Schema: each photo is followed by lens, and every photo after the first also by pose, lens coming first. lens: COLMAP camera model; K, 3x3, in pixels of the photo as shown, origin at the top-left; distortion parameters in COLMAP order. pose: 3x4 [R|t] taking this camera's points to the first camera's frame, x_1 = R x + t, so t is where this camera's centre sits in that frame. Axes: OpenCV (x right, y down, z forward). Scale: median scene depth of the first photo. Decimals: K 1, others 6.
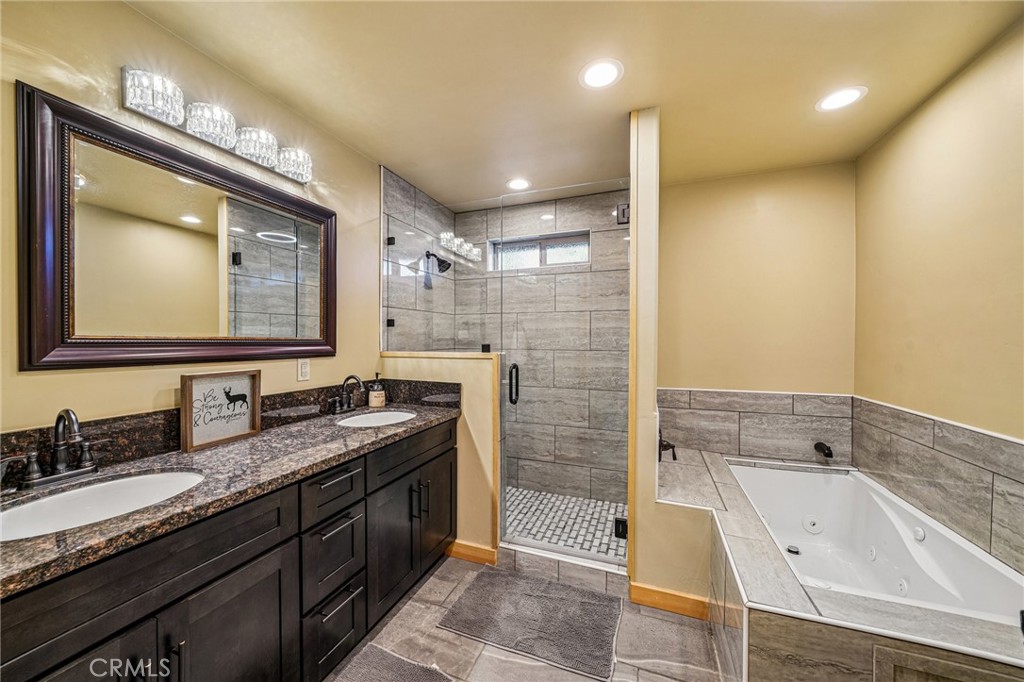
lens RADIAL K [[370.8, 0, 511.8], [0, 370.8, 340.7], [0, 0, 1]] dist [-0.000649, 0.000363]
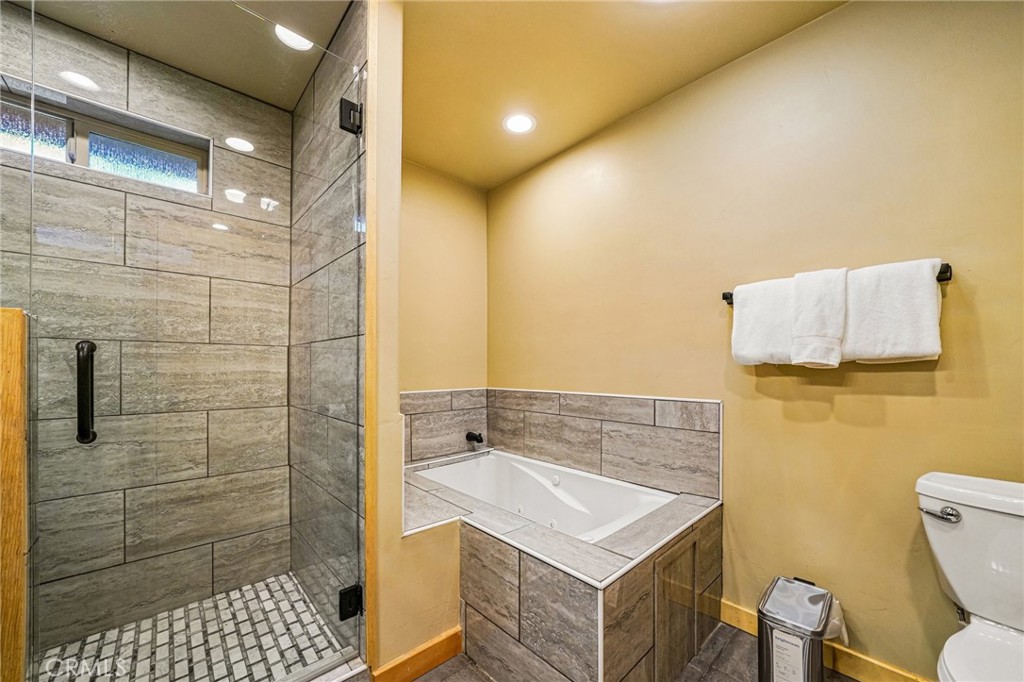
lens RADIAL K [[383.5, 0, 511.0], [0, 383.5, 366.1], [0, 0, 1]] dist [-0.009096, 0.000677]
pose [[0.445636, 0.004787, 0.895202, -0.143410], [0.007862, 0.999926, -0.009261, 0.087129], [-0.895180, 0.011165, 0.445565, 0.370924]]
